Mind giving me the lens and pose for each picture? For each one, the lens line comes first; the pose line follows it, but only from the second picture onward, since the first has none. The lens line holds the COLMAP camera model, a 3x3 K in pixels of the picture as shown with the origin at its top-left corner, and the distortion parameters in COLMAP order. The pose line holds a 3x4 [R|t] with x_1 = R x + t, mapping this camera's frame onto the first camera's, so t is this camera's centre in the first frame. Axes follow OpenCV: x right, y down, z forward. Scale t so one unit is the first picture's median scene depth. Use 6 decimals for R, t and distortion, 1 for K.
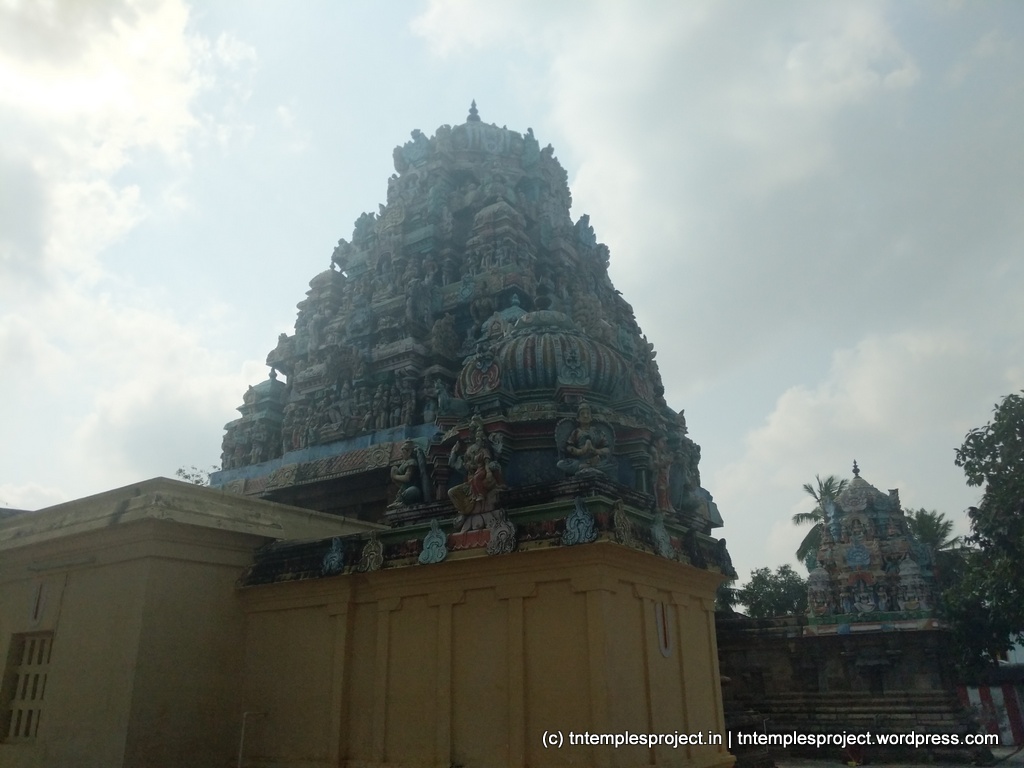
lens RADIAL K [[831.6, 0, 511.4], [0, 831.6, 407.7], [0, 0, 1]] dist [-0.000314, -0.003384]
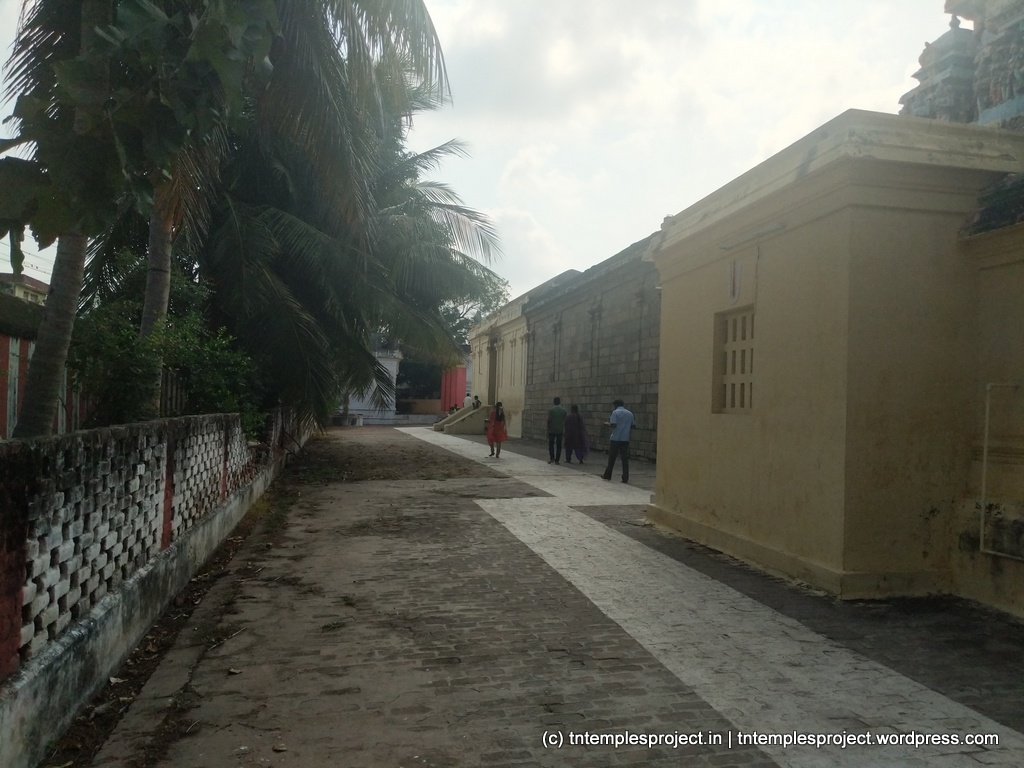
lens RADIAL K [[831.6, 0, 511.4], [0, 831.6, 407.7], [0, 0, 1]] dist [-0.000314, -0.003384]
pose [[0.721723, 0.025285, -0.691720, -0.082029], [0.203295, 0.947516, 0.246748, 0.081616], [0.661655, -0.318707, 0.678704, 0.122996]]
